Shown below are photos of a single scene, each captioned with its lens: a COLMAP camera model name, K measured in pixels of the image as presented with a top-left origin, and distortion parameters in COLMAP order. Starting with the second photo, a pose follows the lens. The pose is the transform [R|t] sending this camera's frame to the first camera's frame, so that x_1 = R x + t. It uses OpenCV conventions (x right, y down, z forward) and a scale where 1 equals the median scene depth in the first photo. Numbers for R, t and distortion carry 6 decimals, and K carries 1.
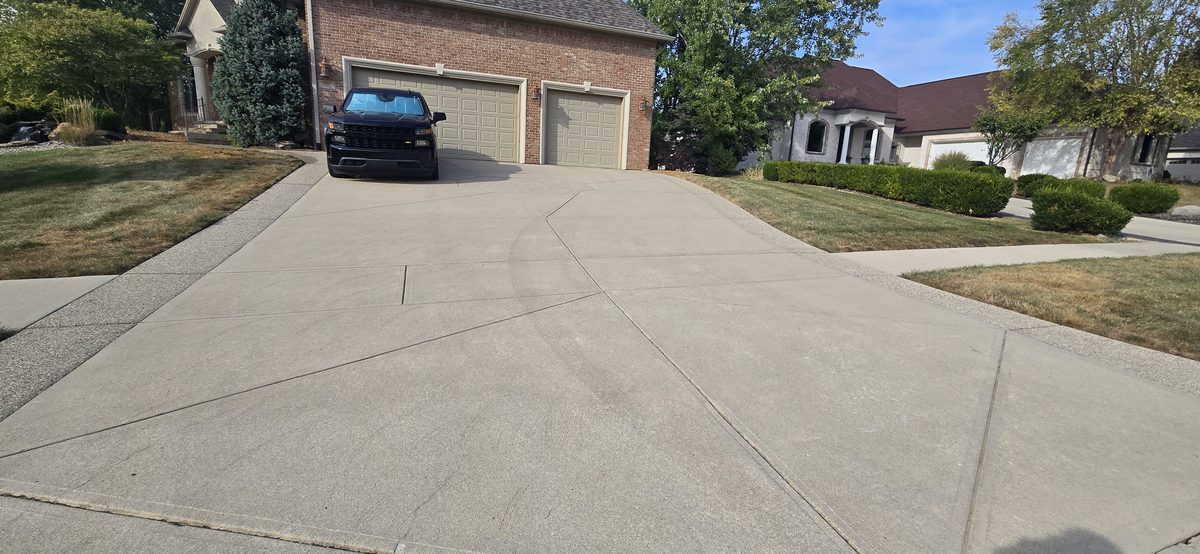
lens RADIAL K [[491.5, 0, 604.0], [0, 491.5, 279.9], [0, 0, 1]] dist [0.000550, -0.000381]
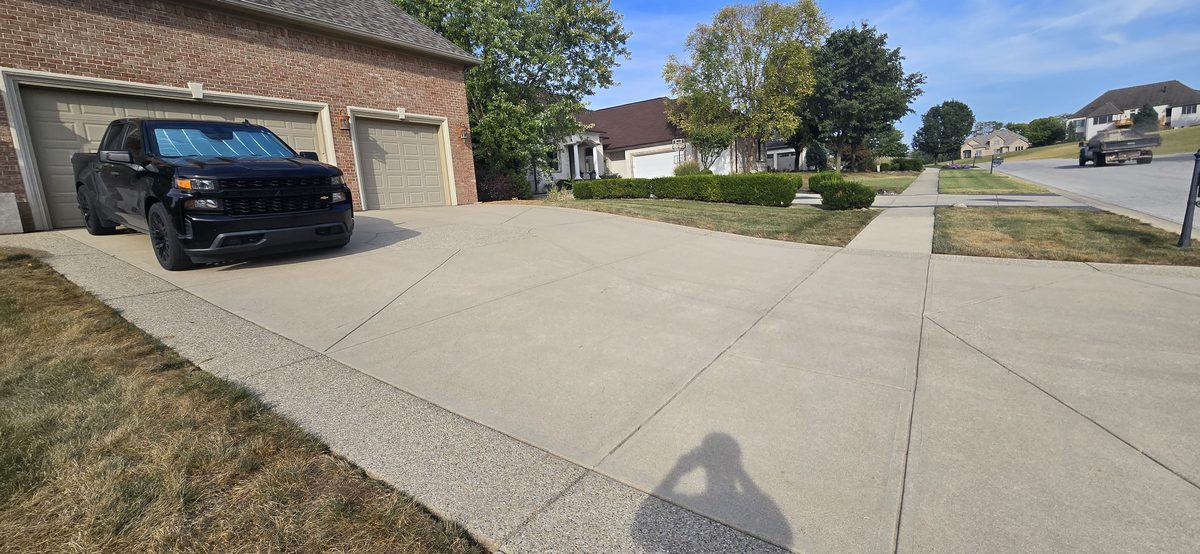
lens RADIAL K [[491.5, 0, 604.0], [0, 491.5, 279.9], [0, 0, 1]] dist [0.000550, -0.000381]
pose [[0.804681, -0.202334, 0.558167, -0.274595], [0.227746, 0.973412, 0.024529, -0.056726], [-0.548289, 0.107383, 0.829366, 0.140789]]
